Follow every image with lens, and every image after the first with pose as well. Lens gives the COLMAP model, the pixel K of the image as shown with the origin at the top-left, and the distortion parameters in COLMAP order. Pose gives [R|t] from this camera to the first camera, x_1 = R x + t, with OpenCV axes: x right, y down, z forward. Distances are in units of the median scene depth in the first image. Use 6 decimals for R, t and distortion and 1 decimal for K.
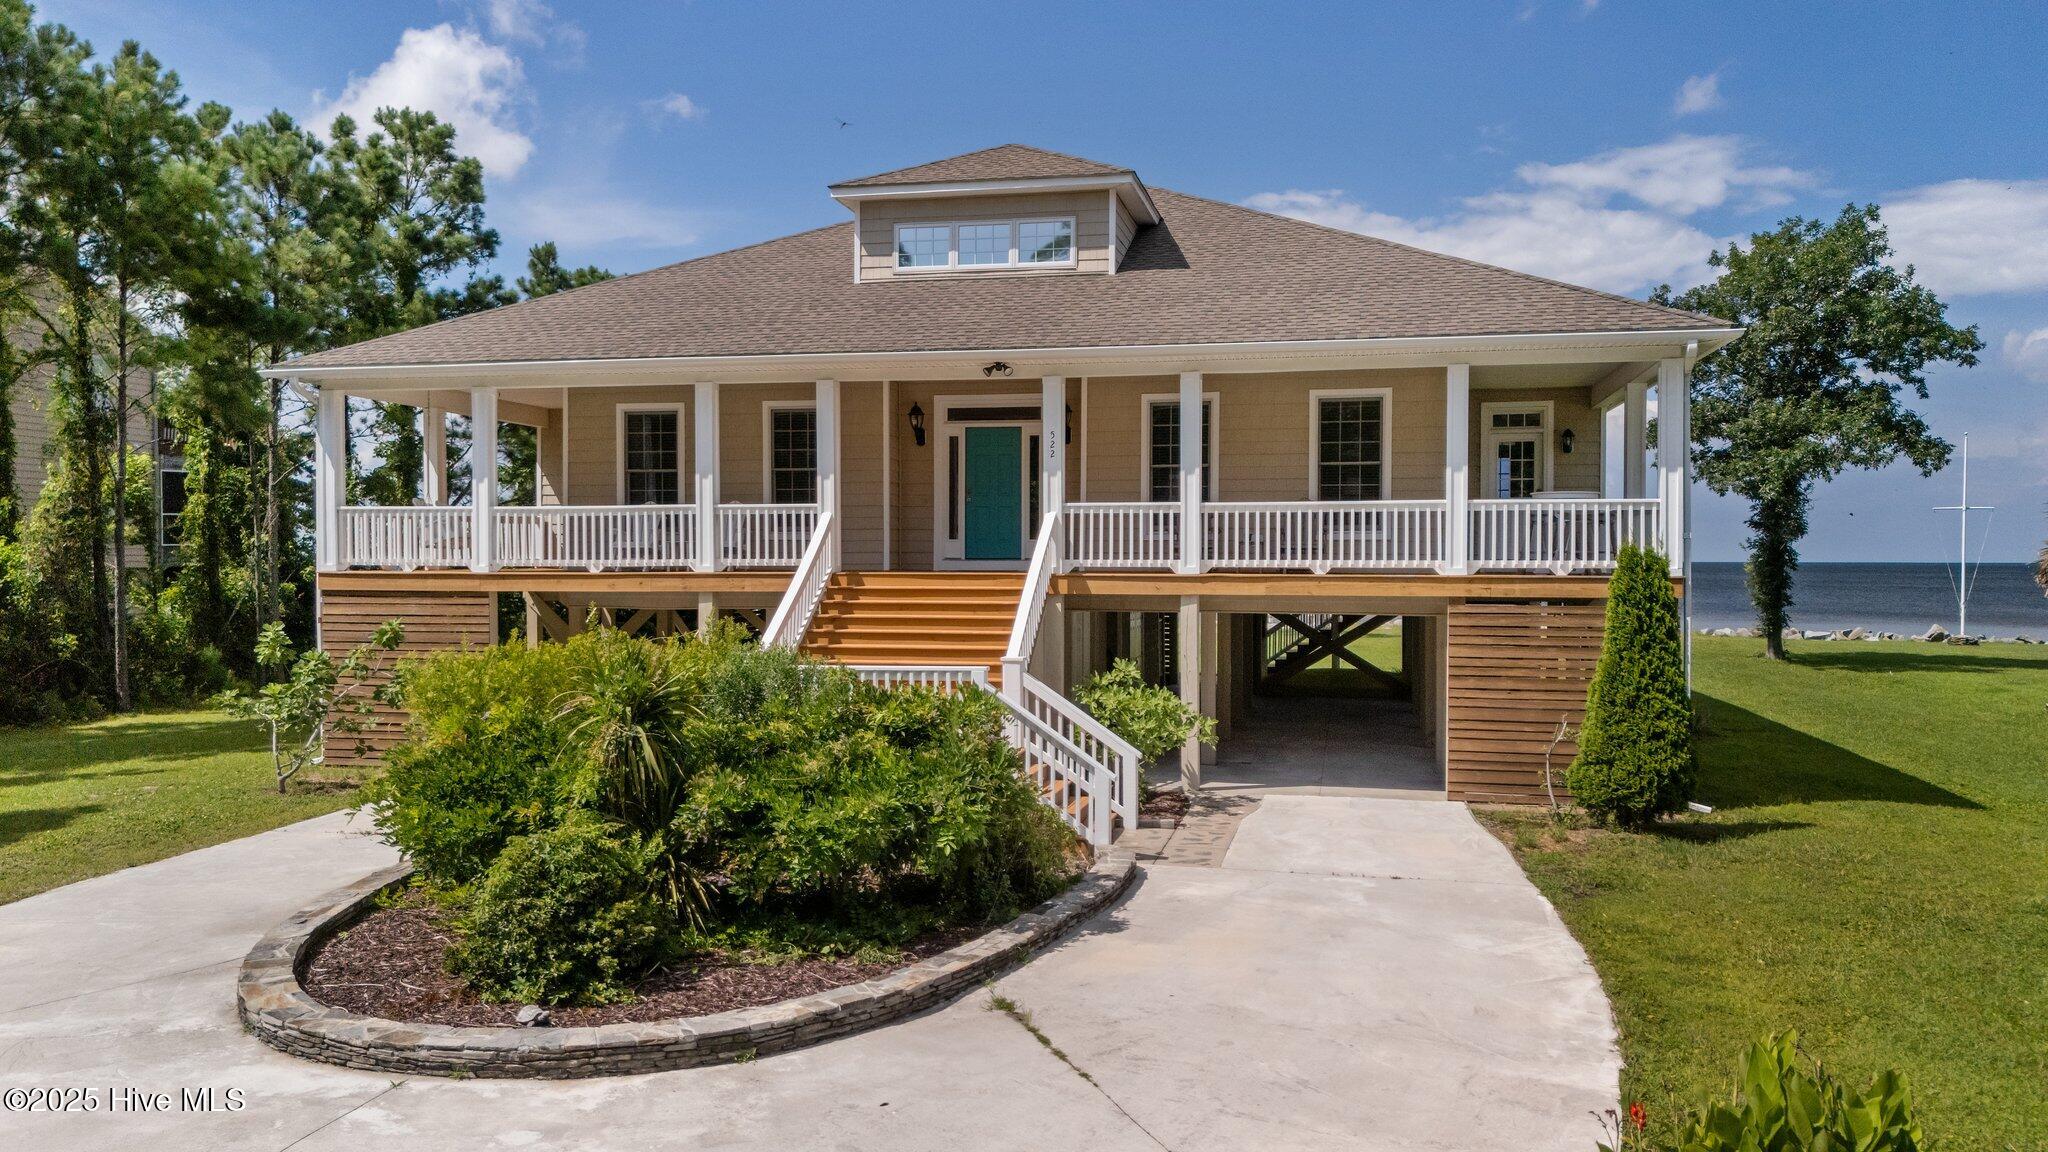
lens RADIAL K [[1511.6, 0, 1024.0], [0, 1511.6, 576.0], [0, 0, 1]] dist [0.093799, -0.110701]
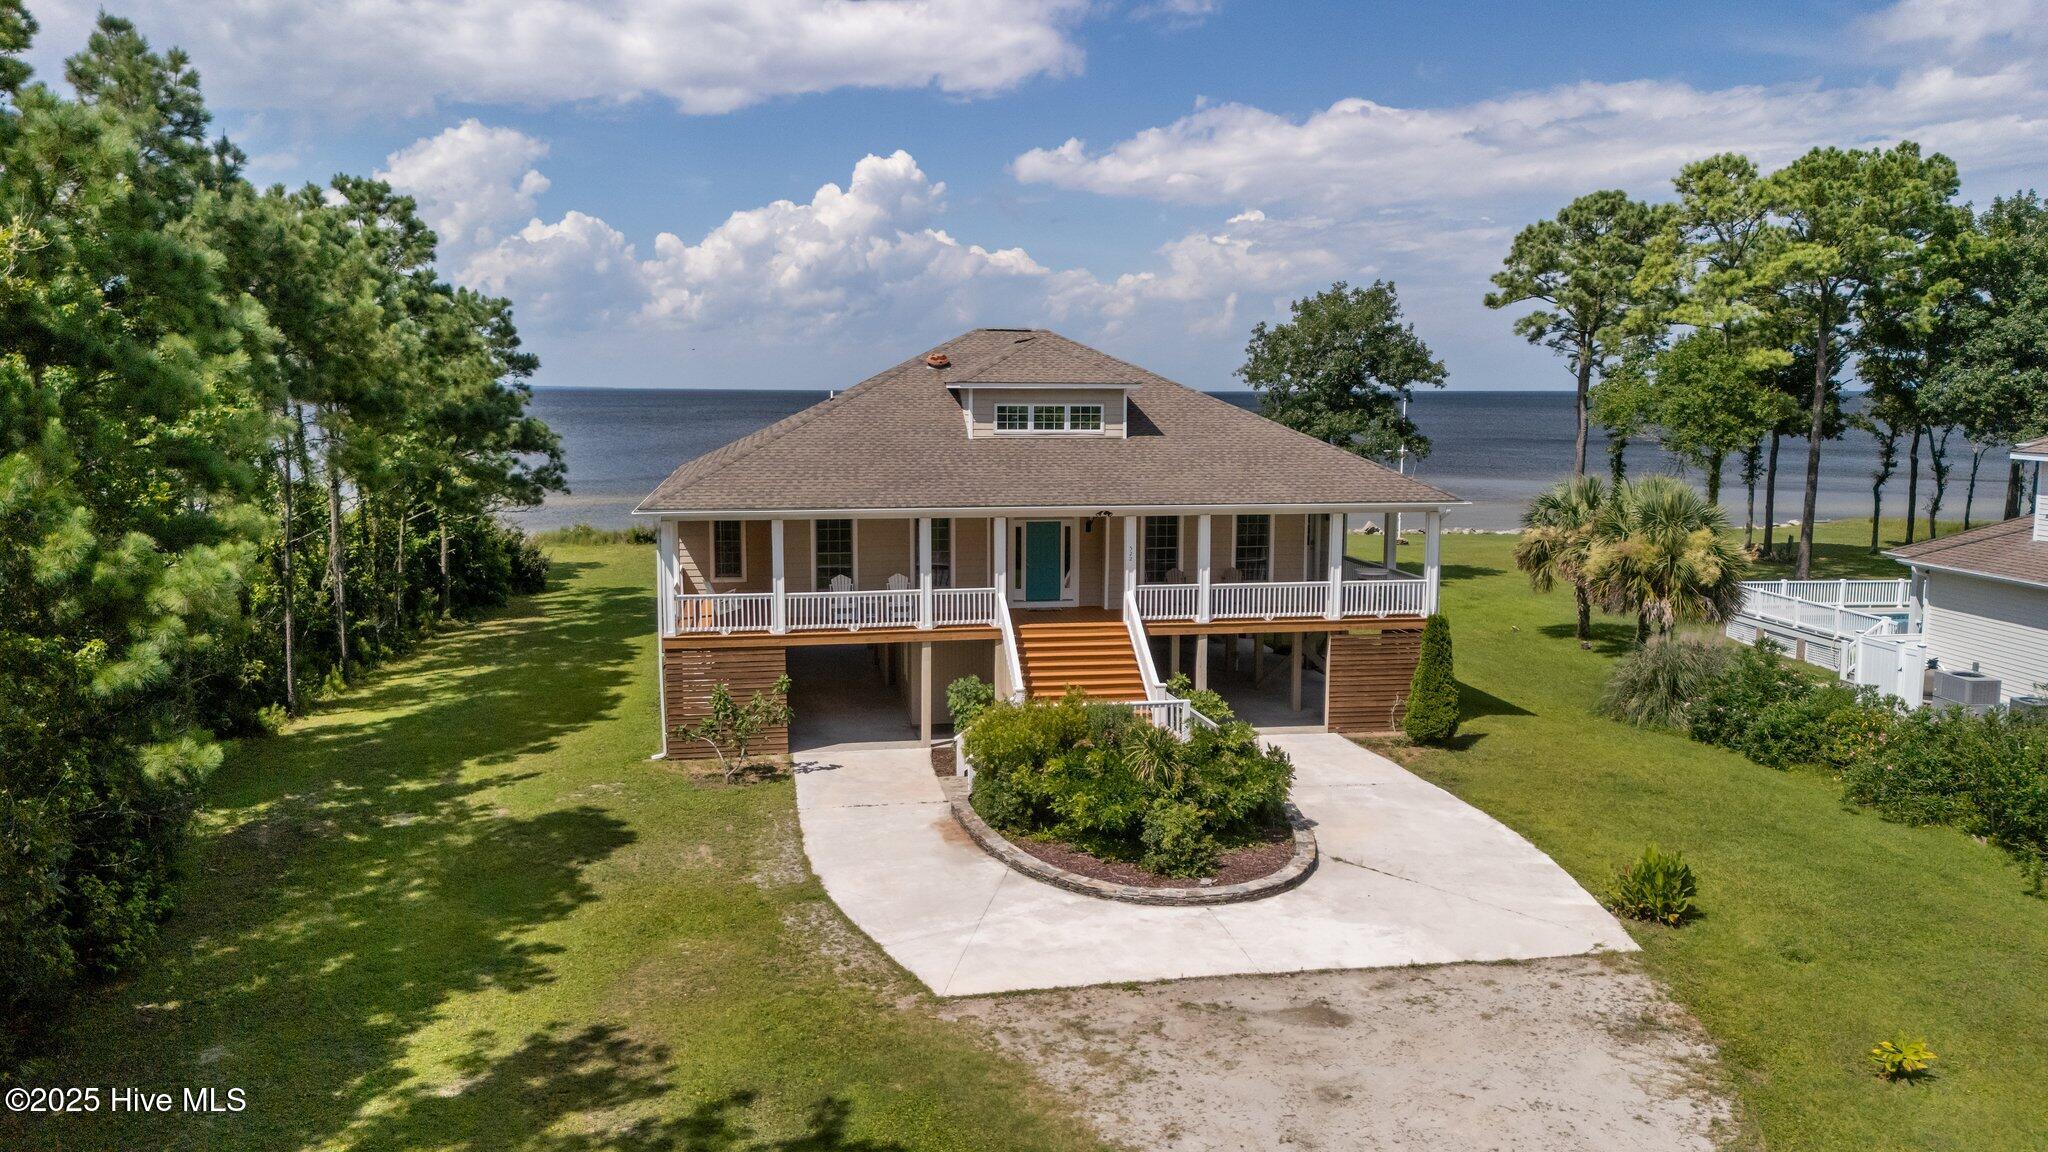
lens RADIAL K [[1511.6, 0, 1024.0], [0, 1511.6, 576.0], [0, 0, 1]] dist [0.093799, -0.110701]
pose [[0.929361, -0.045432, 0.366367, -0.724123], [0.005003, 0.993857, 0.110555, -0.248196], [-0.369139, -0.100913, 0.923879, -0.588997]]
